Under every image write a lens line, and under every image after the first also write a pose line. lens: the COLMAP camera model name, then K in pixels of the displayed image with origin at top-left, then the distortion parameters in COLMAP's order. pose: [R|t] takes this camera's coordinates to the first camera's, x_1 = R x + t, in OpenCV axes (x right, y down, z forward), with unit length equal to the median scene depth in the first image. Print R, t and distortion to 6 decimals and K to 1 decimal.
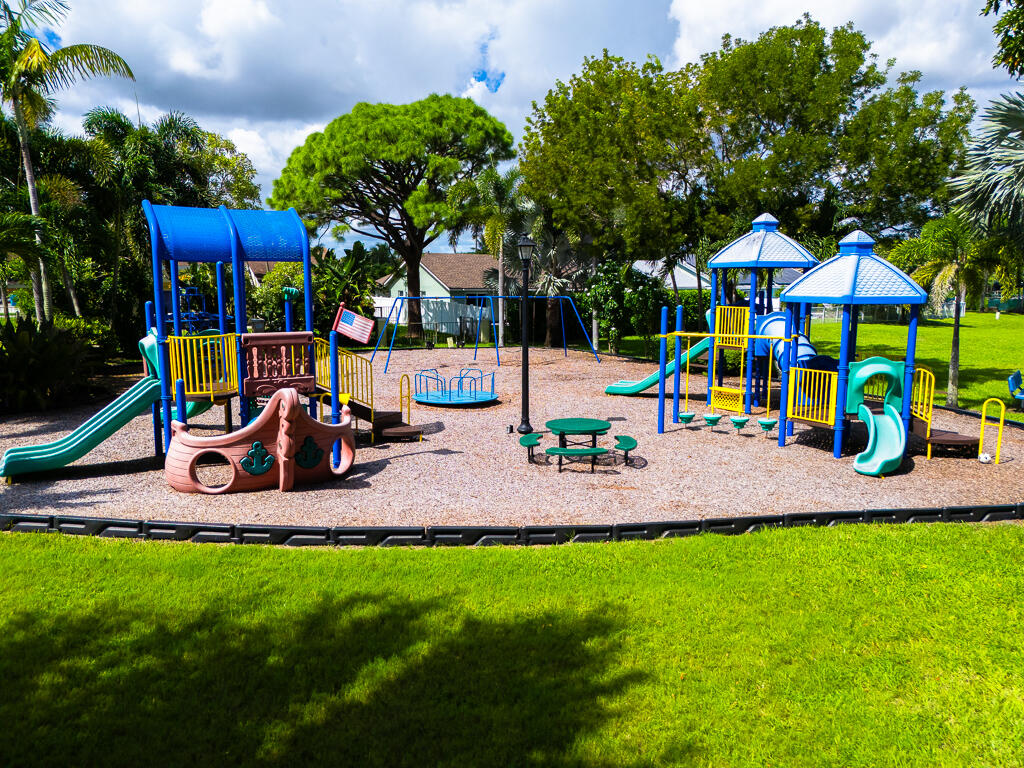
lens RADIAL K [[751.8, 0, 512.0], [0, 751.8, 384.0], [0, 0, 1]] dist [0.081802, -0.083500]
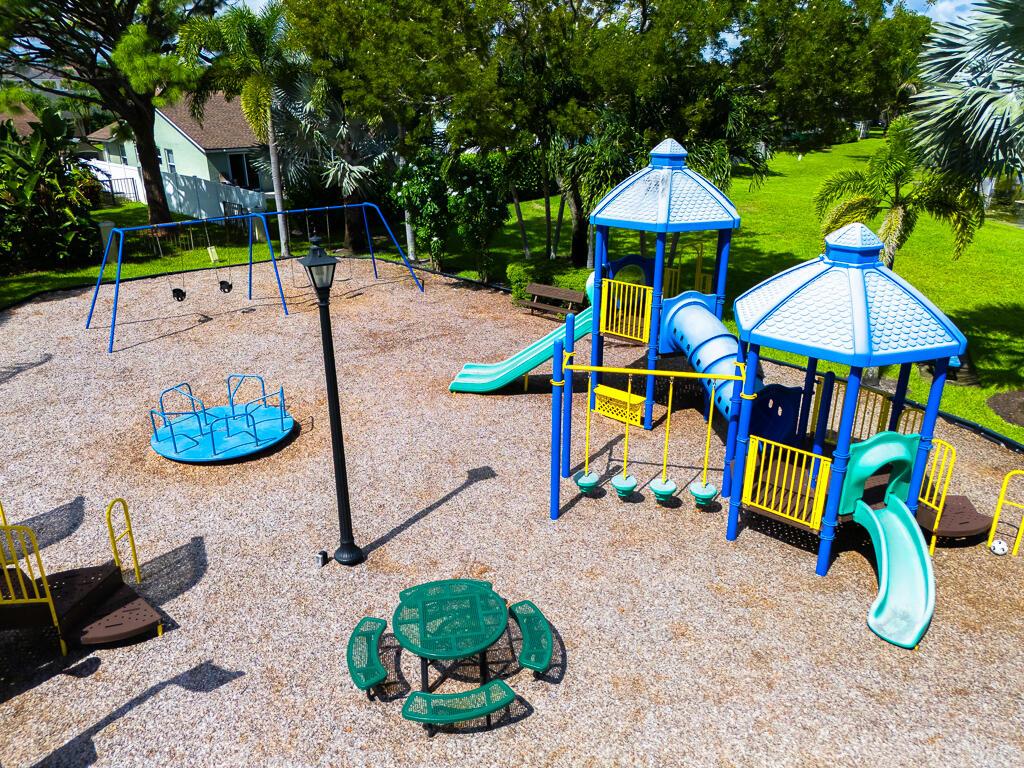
lens RADIAL K [[751.8, 0, 512.0], [0, 751.8, 384.0], [0, 0, 1]] dist [0.081802, -0.083500]
pose [[0.963737, -0.102762, 0.246274, 0.004184], [0.041984, 0.969776, 0.240358, -0.113327], [-0.263530, -0.221302, 0.938923, 0.217228]]
